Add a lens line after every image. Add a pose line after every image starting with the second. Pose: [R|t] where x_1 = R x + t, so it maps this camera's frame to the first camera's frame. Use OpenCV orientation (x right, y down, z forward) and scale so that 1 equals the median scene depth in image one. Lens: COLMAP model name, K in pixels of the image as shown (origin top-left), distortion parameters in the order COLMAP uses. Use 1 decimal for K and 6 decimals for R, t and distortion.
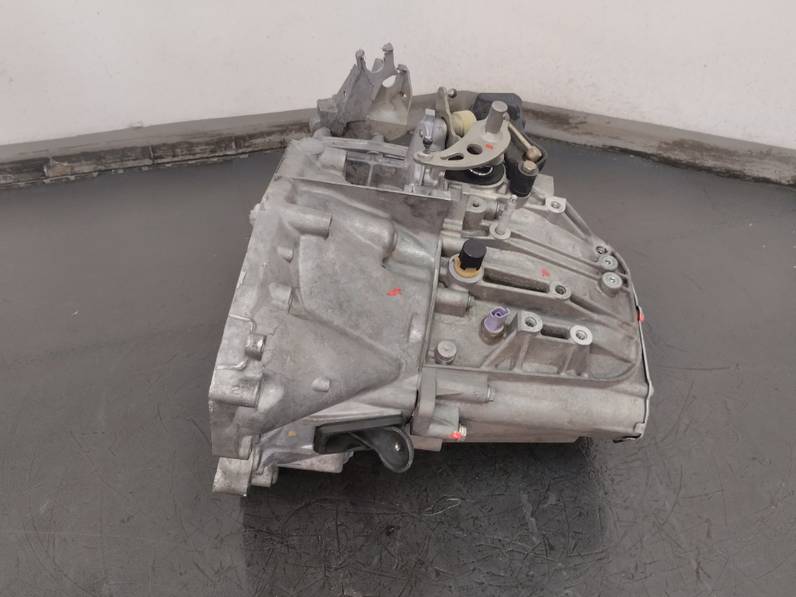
lens RADIAL K [[656.1, 0, 398.0], [0, 656.1, 298.5], [0, 0, 1]] dist [0.054049, -0.079347]
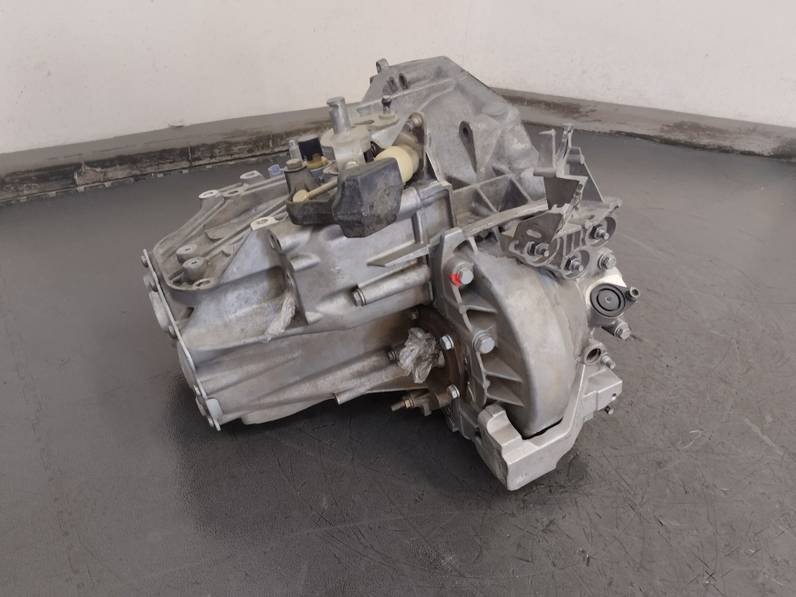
lens RADIAL K [[656.1, 0, 398.0], [0, 656.1, 298.5], [0, 0, 1]] dist [0.054049, -0.079347]
pose [[0.962107, -0.097659, 0.254584, -0.363062], [0.104945, 0.994362, -0.015160, 0.029046], [-0.251668, 0.041303, 0.966932, 0.031725]]
